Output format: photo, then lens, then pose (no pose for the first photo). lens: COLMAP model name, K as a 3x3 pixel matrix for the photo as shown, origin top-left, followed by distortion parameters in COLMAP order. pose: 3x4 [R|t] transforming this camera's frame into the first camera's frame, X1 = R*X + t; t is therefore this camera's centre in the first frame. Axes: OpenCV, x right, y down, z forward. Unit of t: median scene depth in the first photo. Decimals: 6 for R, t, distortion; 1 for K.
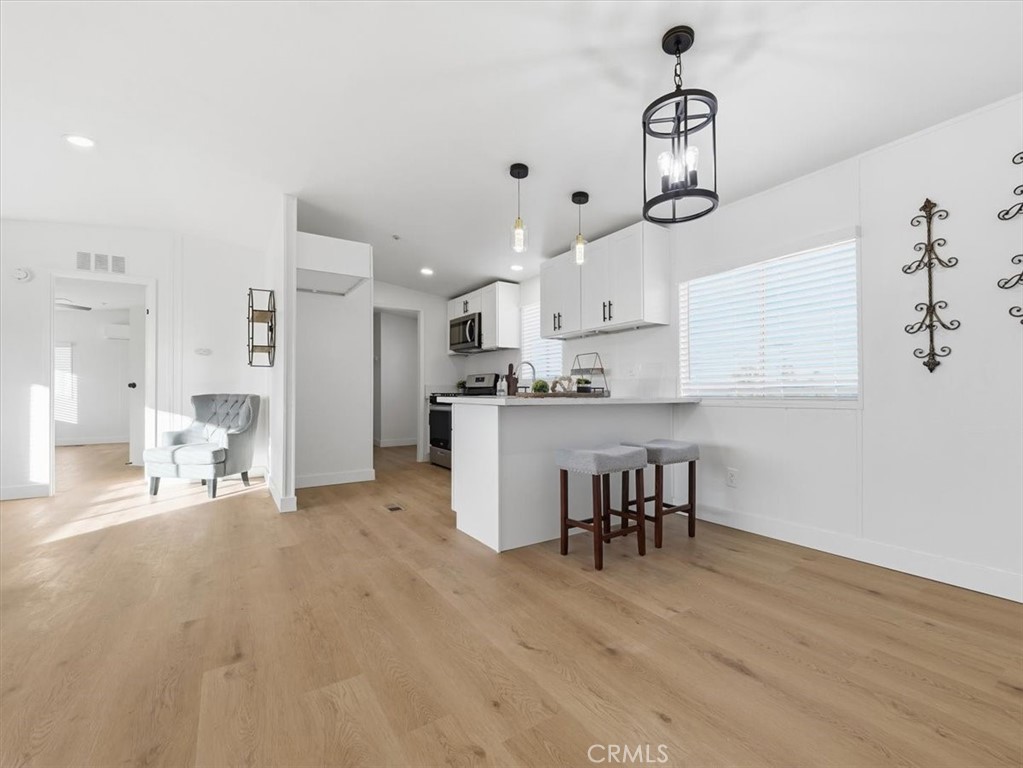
lens RADIAL K [[436.4, 0, 512.2], [0, 436.4, 385.9], [0, 0, 1]] dist [-0.004109, -0.000159]
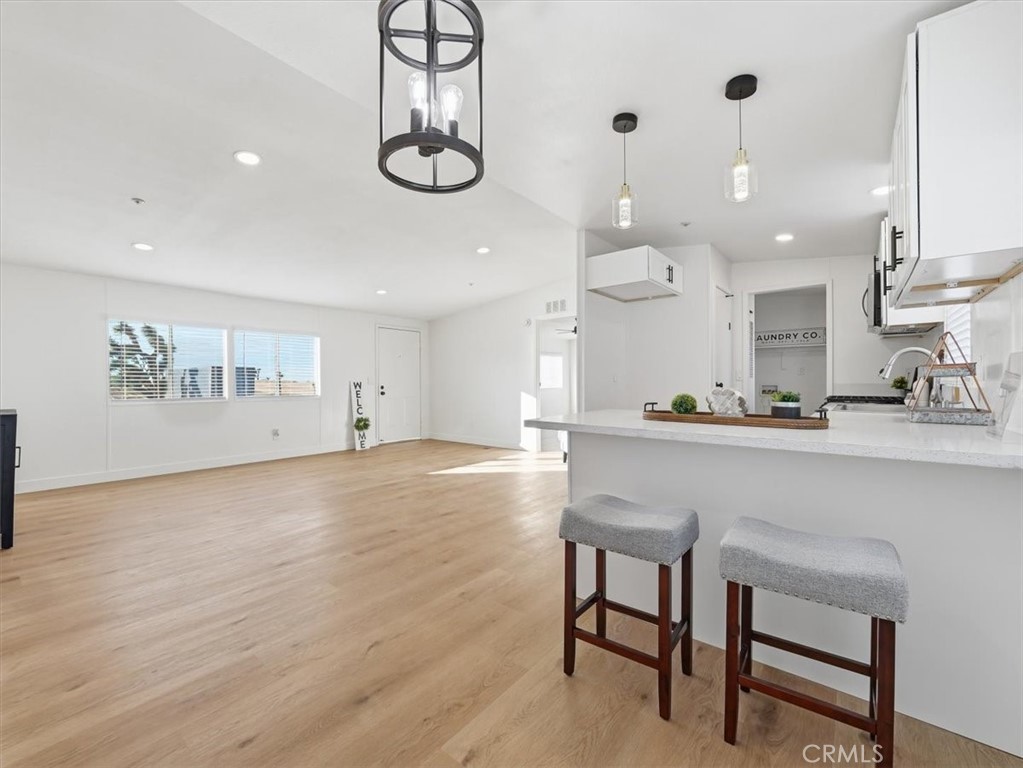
lens RADIAL K [[426.9, 0, 511.2], [0, 426.9, 382.2], [0, 0, 1]] dist [-0.005295, -0.000458]
pose [[0.309407, 0.002957, -0.950925, 0.666732], [0.019198, 0.999772, 0.009356, -0.048136], [0.950736, -0.021151, 0.309279, 0.571442]]
